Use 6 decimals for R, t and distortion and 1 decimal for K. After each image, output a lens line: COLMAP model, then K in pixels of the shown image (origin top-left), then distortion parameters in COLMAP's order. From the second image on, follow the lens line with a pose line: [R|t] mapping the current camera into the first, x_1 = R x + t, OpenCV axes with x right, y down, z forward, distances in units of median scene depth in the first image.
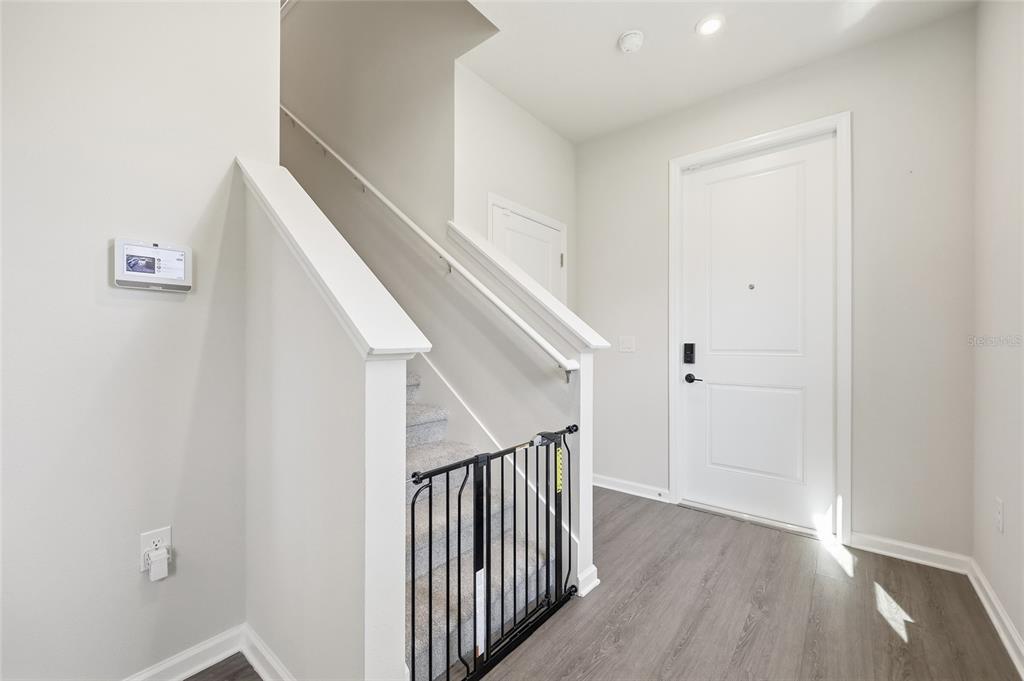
lens RADIAL K [[413.7, 0, 510.7], [0, 413.7, 344.5], [0, 0, 1]] dist [0.008341, -0.000172]
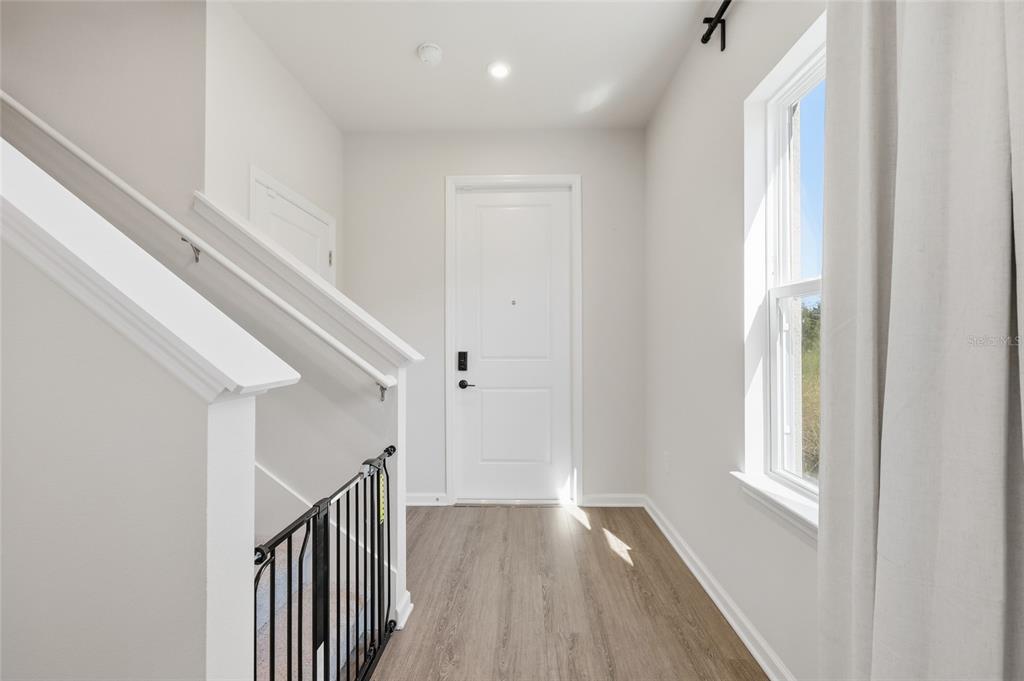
lens RADIAL K [[423.5, 0, 515.1], [0, 423.5, 344.1], [0, 0, 1]] dist [0.001093, 0.000632]
pose [[0.794576, -0.002754, 0.607158, -0.189374], [0.005982, 0.999977, -0.003292, -0.026752], [-0.607135, 0.006248, 0.794574, 0.077640]]
